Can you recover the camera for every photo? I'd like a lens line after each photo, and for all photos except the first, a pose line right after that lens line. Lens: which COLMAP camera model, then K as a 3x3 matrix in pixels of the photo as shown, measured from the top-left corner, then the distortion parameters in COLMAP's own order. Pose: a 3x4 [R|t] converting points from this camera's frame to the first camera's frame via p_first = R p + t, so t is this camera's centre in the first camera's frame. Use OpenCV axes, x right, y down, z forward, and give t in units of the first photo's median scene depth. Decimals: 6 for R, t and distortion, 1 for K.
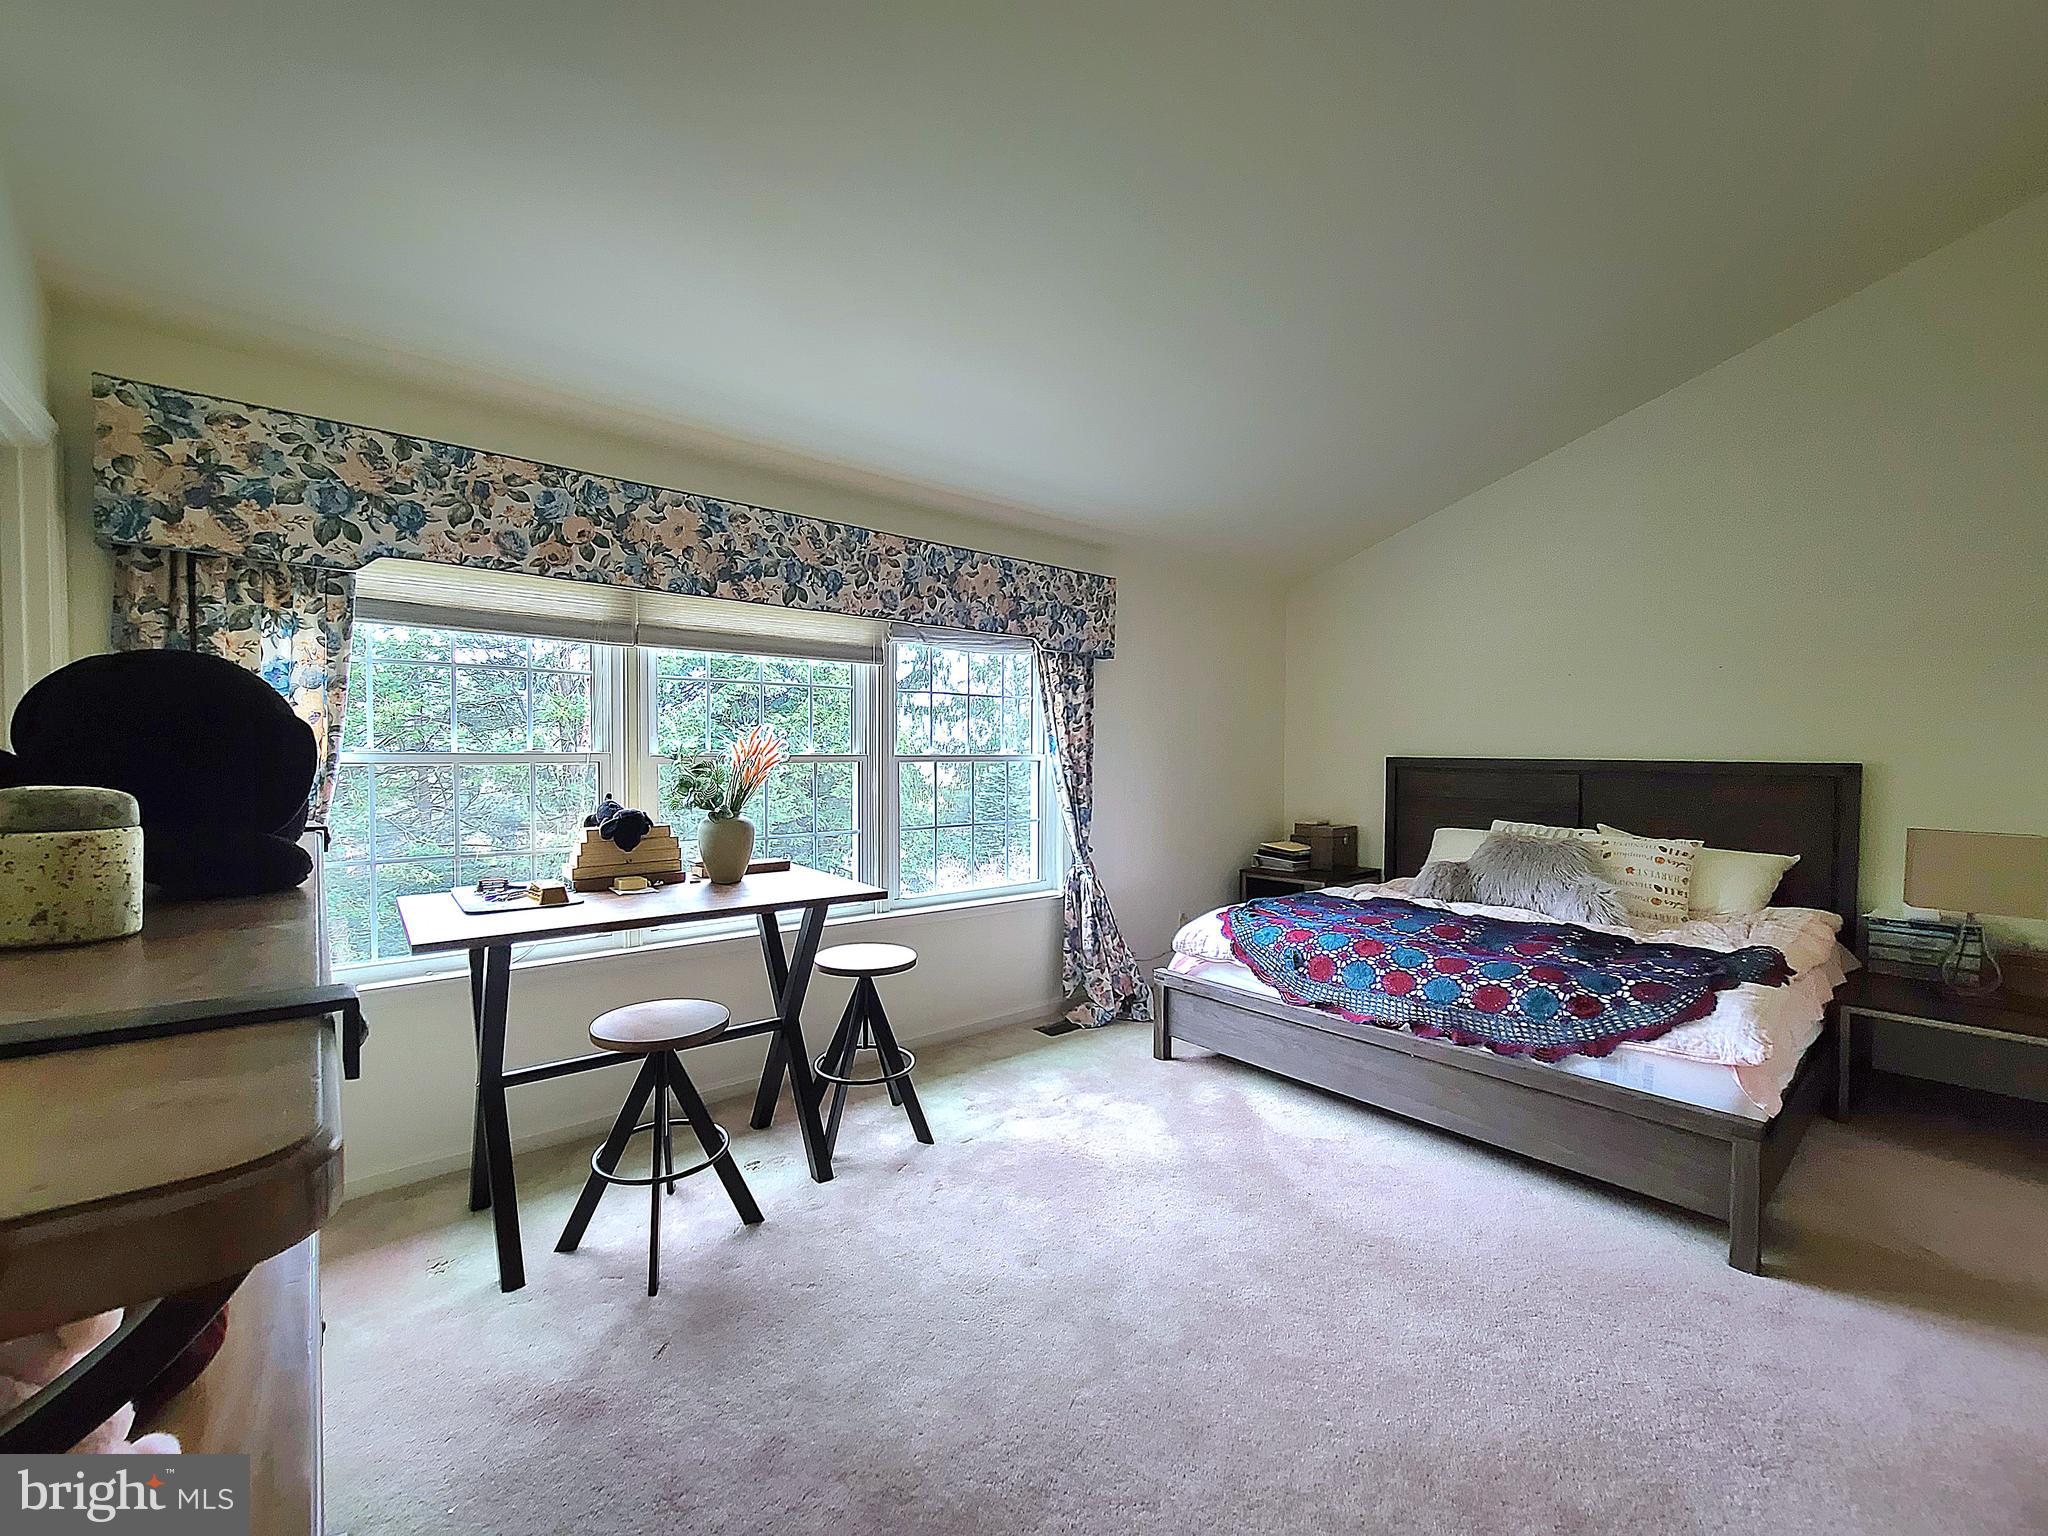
lens RADIAL K [[834.1, 0, 1017.1], [0, 834.1, 772.7], [0, 0, 1]] dist [-0.007164, 0.000406]
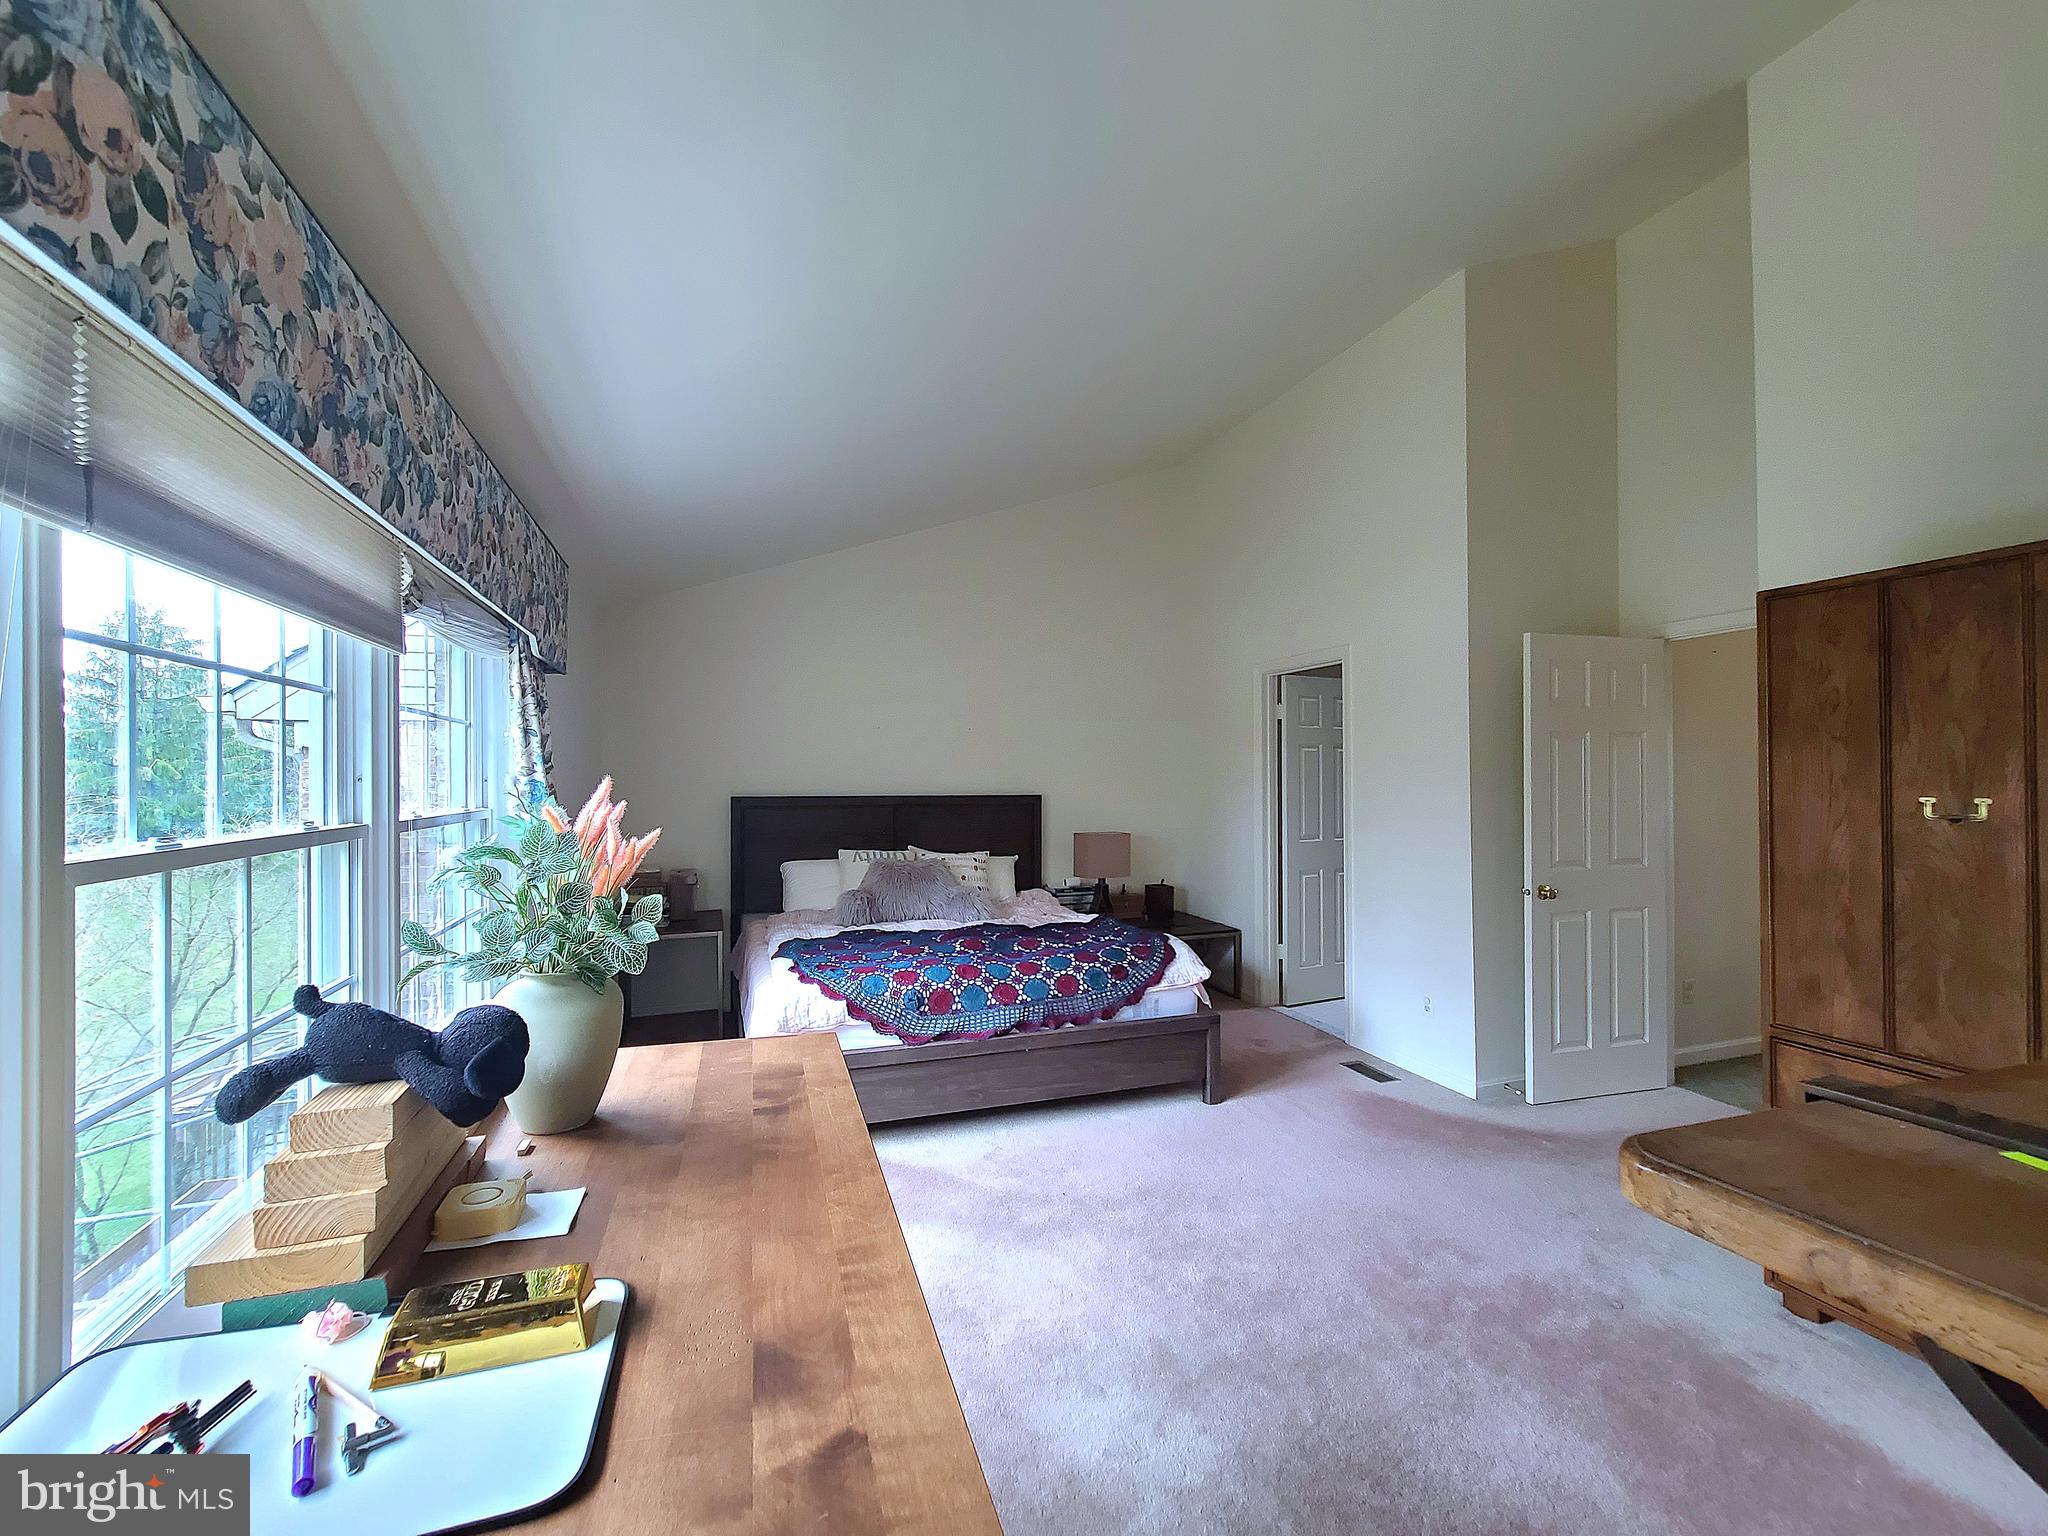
lens RADIAL K [[834.1, 0, 1009.1], [0, 834.1, 780.3], [0, 0, 1]] dist [-0.007164, 0.000406]
pose [[0.375839, -0.008443, 0.926646, -0.628821], [0.031586, 0.999494, -0.003704, -0.042908], [-0.926146, 0.030661, 0.375916, 0.554573]]
